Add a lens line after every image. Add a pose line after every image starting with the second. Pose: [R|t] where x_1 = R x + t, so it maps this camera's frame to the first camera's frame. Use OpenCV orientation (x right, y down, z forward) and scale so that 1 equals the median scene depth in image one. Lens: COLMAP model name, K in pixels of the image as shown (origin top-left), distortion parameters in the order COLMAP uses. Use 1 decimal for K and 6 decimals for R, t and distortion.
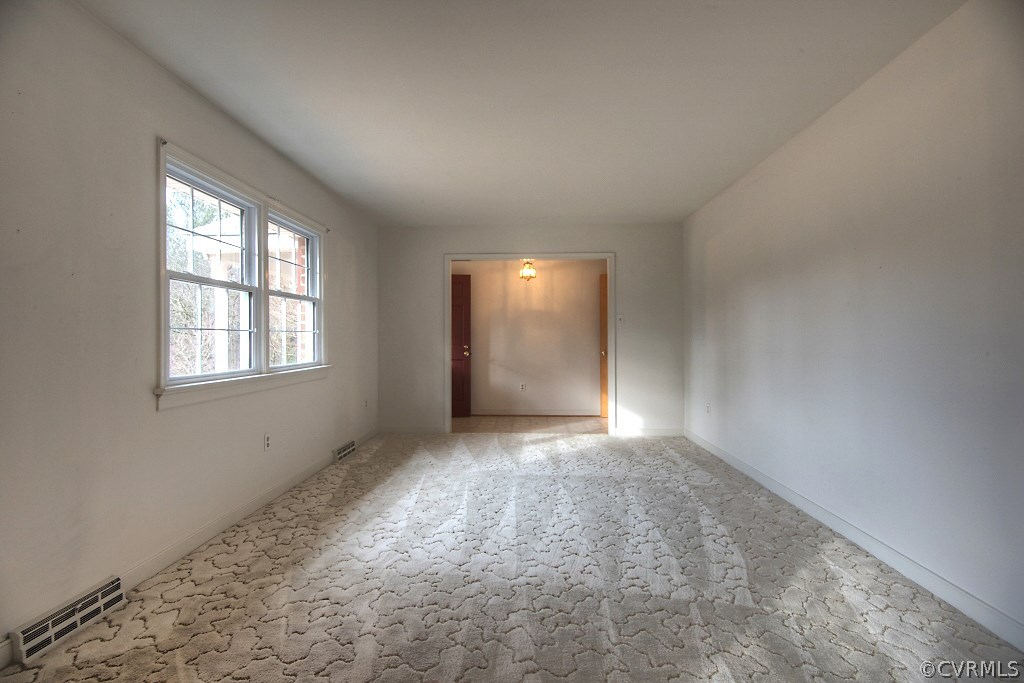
lens RADIAL K [[487.7, 0, 511.5], [0, 487.7, 335.0], [0, 0, 1]] dist [0.032872, -0.035359]
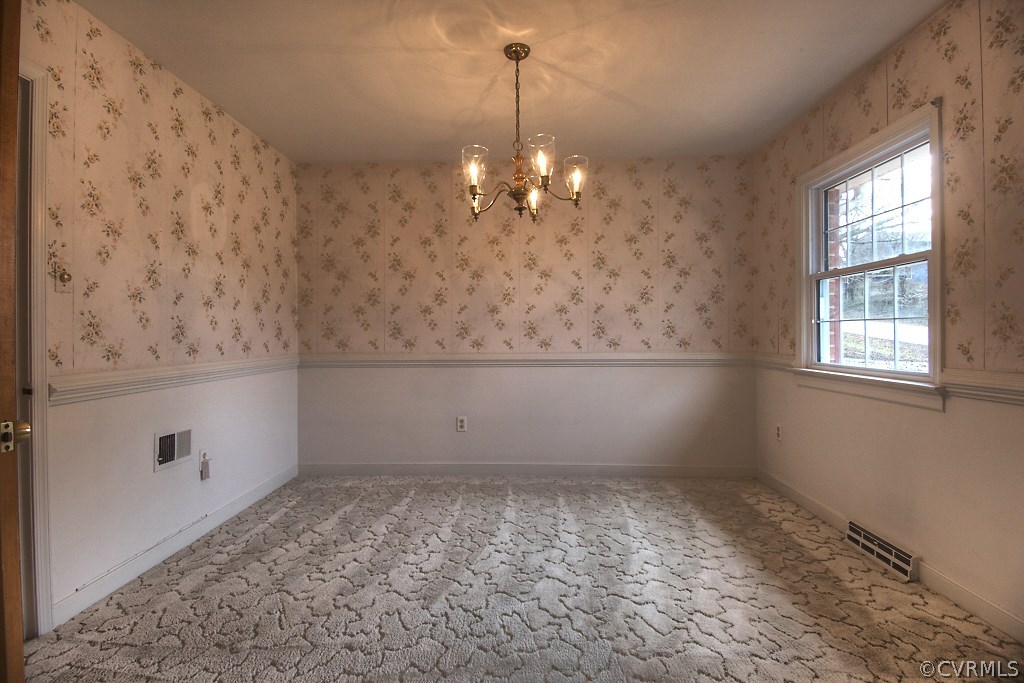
lens RADIAL K [[487.7, 0, 511.5], [0, 487.7, 335.0], [0, 0, 1]] dist [0.032872, -0.035359]
pose [[-0.999724, 0.011772, -0.020326, 0.074975], [0.011861, 0.999921, -0.004270, 0.014687], [0.020274, -0.004509, -0.999784, 2.150343]]
